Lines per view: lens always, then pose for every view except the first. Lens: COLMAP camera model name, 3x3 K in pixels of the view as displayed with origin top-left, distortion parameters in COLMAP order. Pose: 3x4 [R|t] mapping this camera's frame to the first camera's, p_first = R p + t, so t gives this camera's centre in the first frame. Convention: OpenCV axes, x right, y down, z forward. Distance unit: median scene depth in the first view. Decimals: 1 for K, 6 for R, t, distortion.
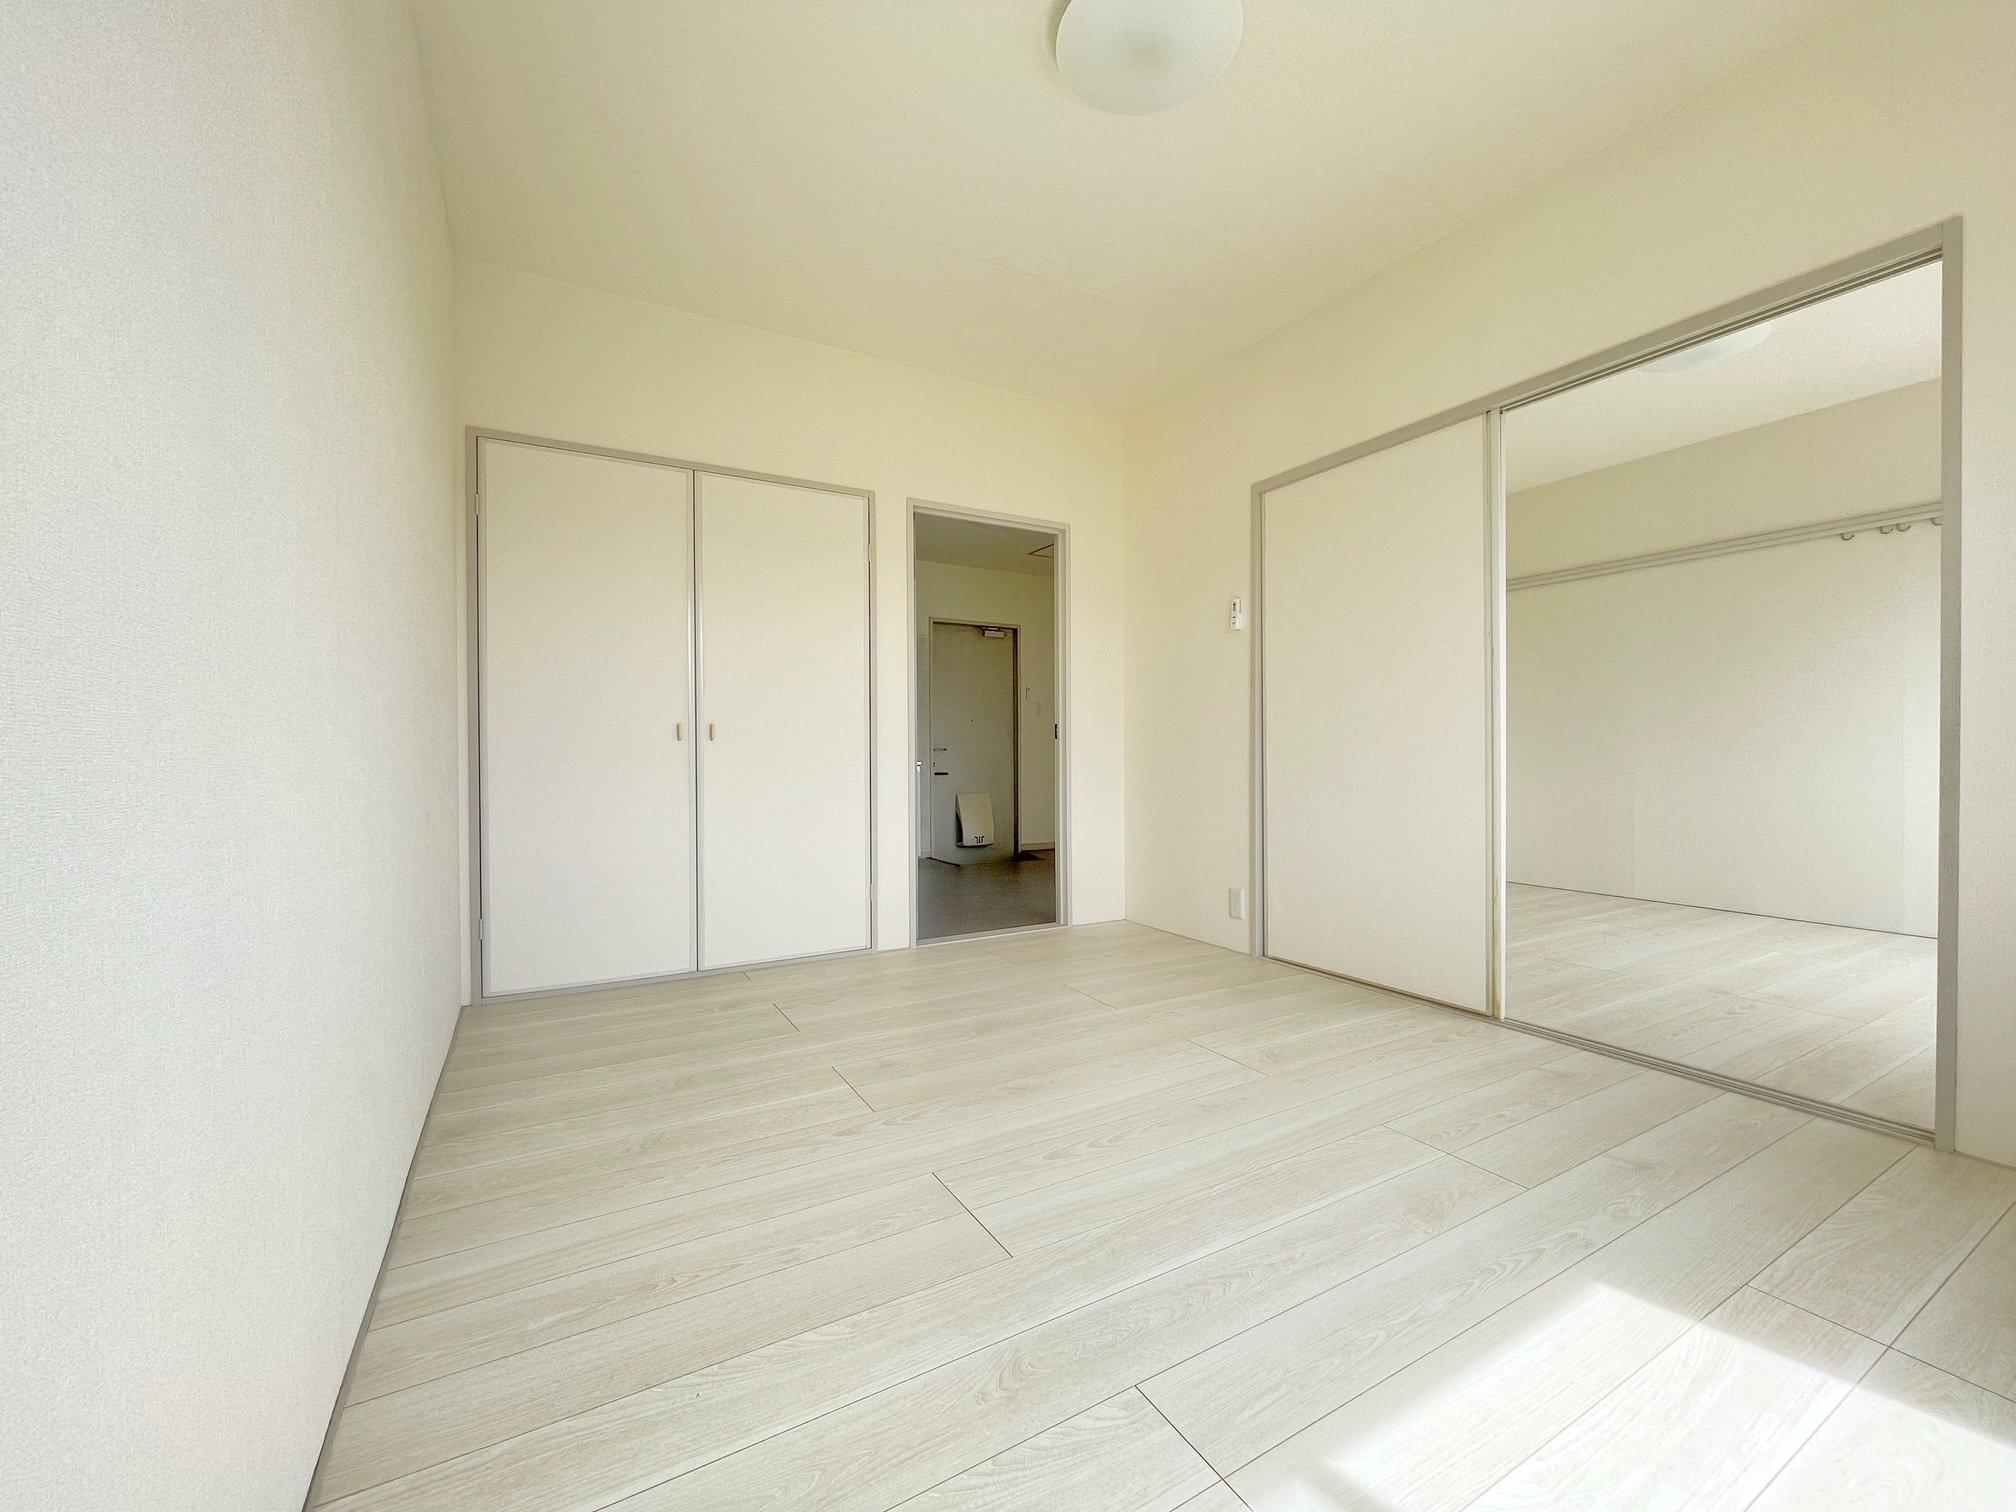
lens RADIAL K [[815.7, 0, 1015.4], [0, 815.7, 749.7], [0, 0, 1]] dist [-0.001695, 0.000714]
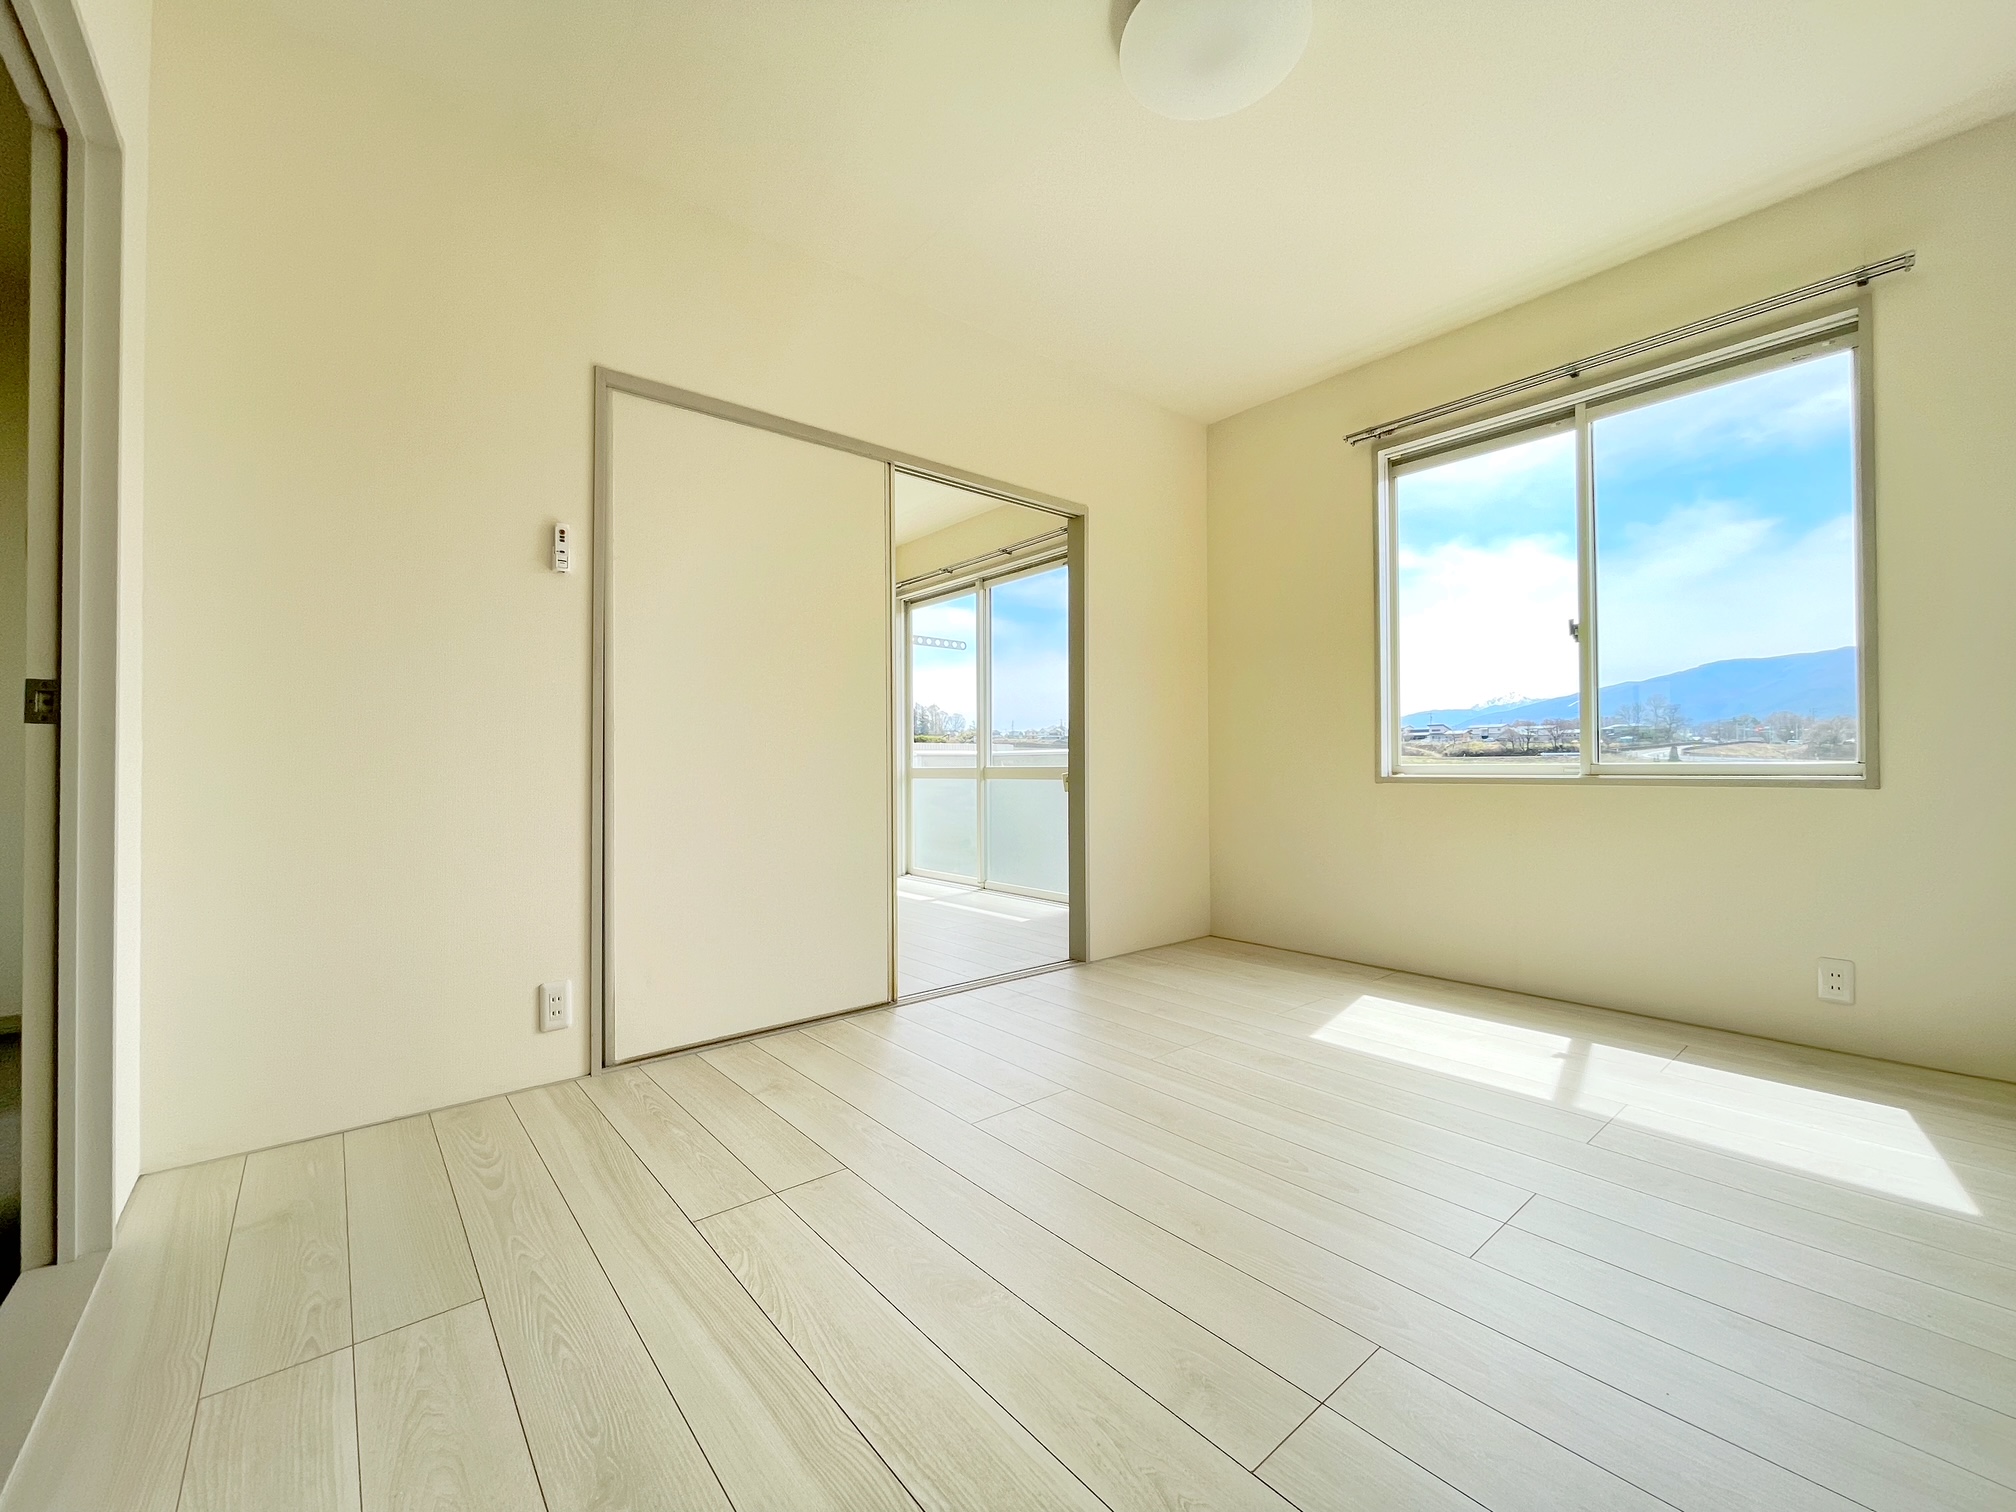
lens RADIAL K [[815.7, 0, 999.6], [0, 815.7, 752.0], [0, 0, 1]] dist [-0.001695, 0.000714]
pose [[-0.173049, 0.021075, 0.984688, -0.518094], [-0.002370, 0.999759, -0.021814, 0.007061], [-0.984910, -0.006108, -0.172957, 0.982974]]
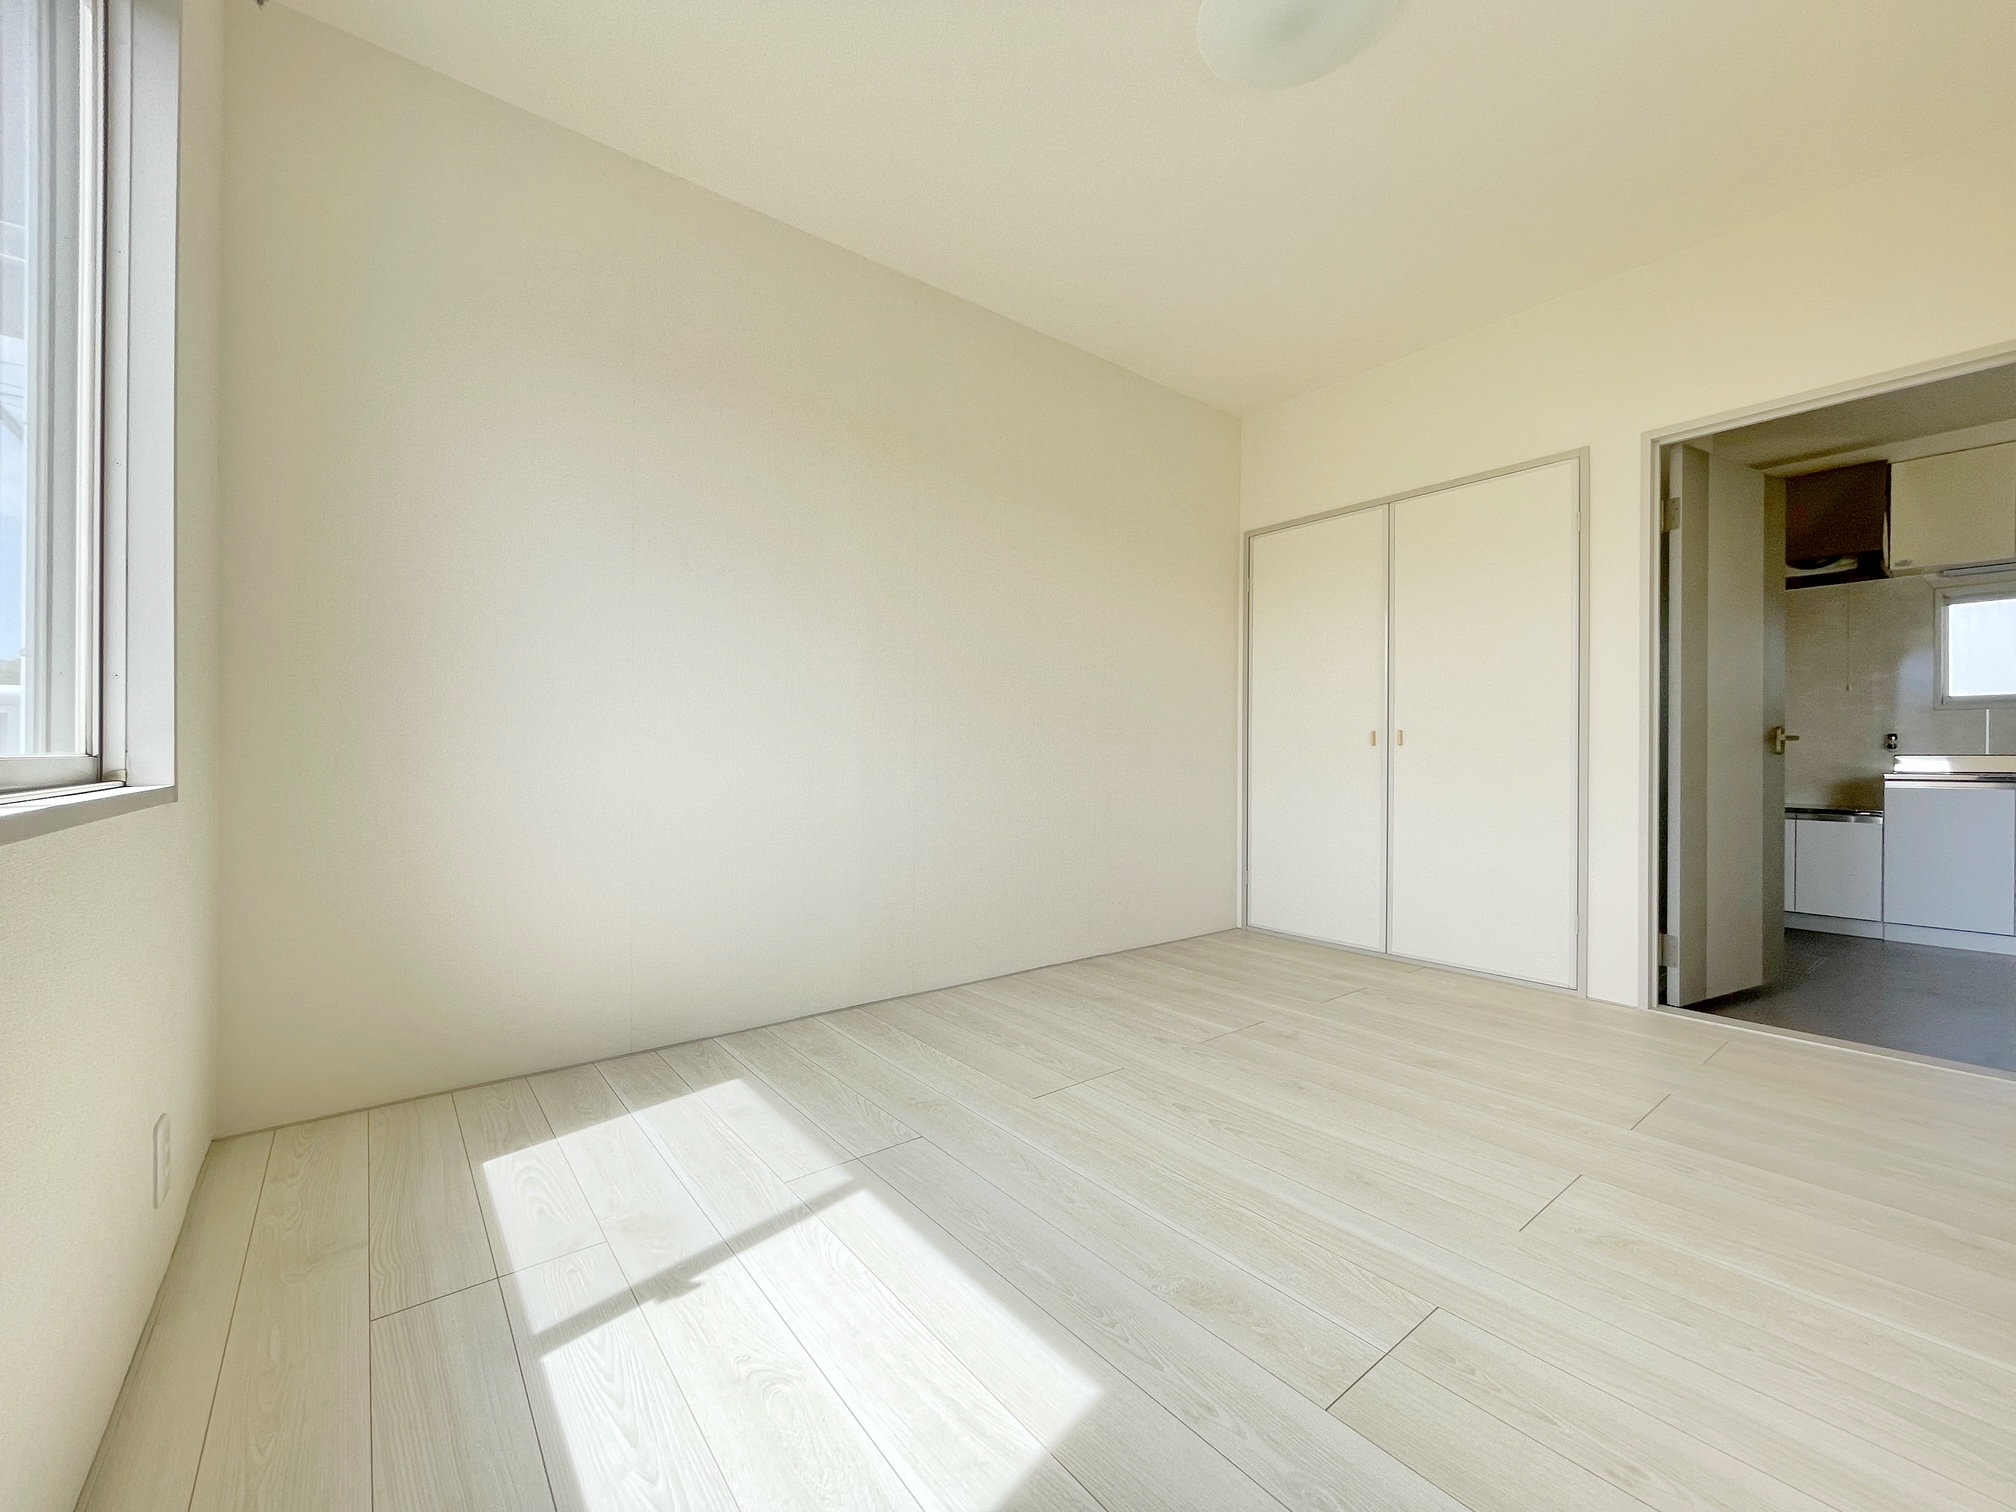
lens RADIAL K [[815.7, 0, 1004.5], [0, 815.7, 746.6], [0, 0, 1]] dist [-0.001695, 0.000714]
pose [[0.148593, -0.004378, -0.988889, 0.727168], [-0.002523, 0.999985, -0.004806, -0.003748], [0.988895, 0.003209, 0.148579, 0.364727]]
